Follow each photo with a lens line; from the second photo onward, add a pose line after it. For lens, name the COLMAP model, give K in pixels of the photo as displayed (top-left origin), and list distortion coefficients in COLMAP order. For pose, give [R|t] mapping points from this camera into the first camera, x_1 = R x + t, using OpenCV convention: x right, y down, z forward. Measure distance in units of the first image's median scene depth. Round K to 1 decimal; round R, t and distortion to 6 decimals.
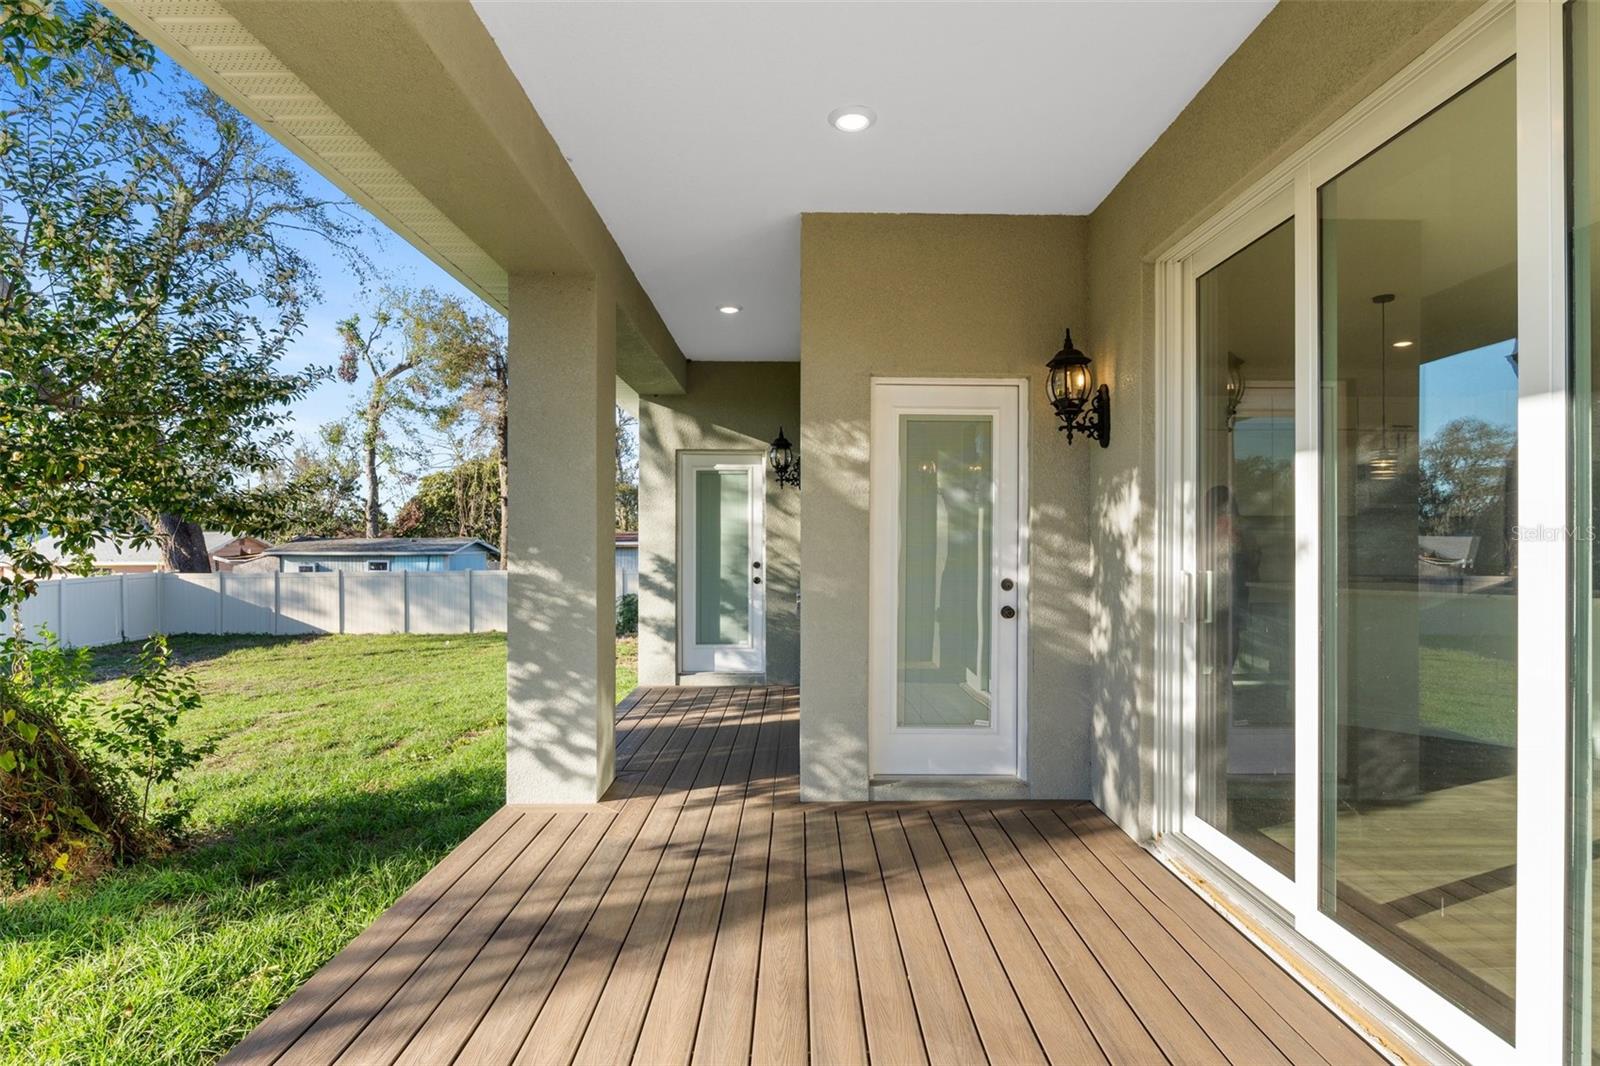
lens RADIAL K [[817.8, 0, 804.3], [0, 817.8, 519.5], [0, 0, 1]] dist [-0.014357, 0.000690]
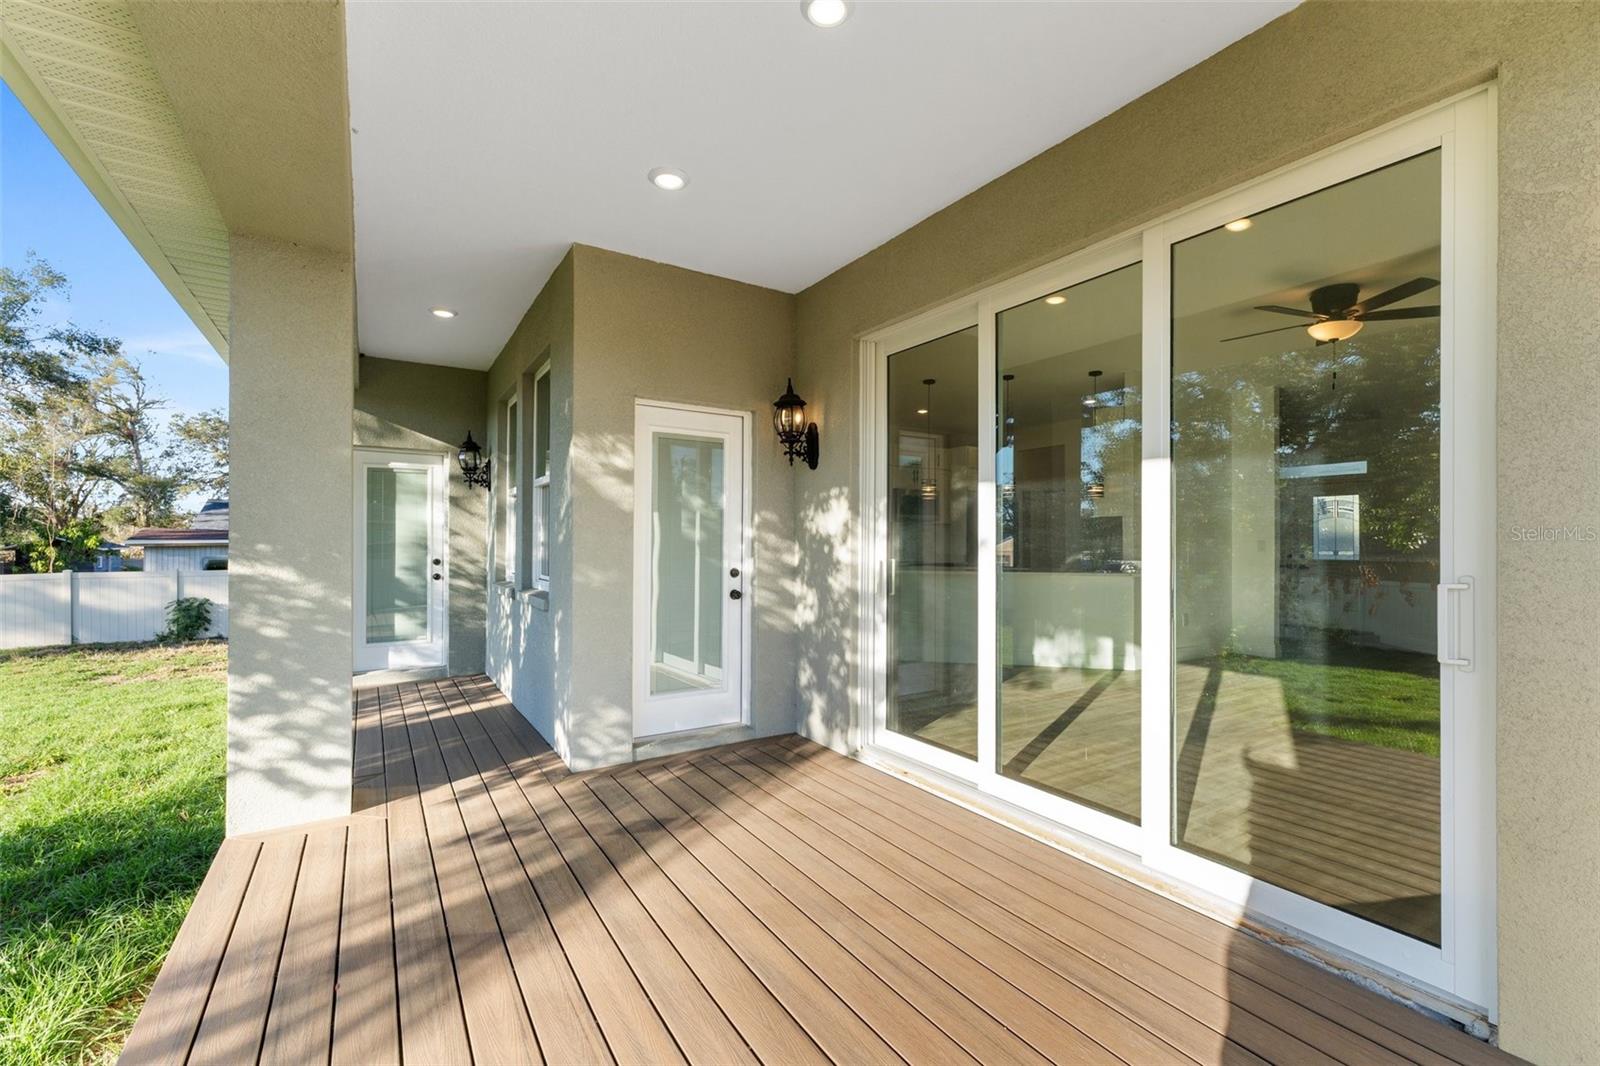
lens RADIAL K [[675.9, 0, 803.1], [0, 675.9, 538.3], [0, 0, 1]] dist [0.007957, -0.000929]
pose [[0.846843, 0.003843, 0.531828, -0.228511], [-0.016465, 0.999684, 0.018995, 0.003145], [-0.531587, -0.024843, 0.846639, 0.059230]]
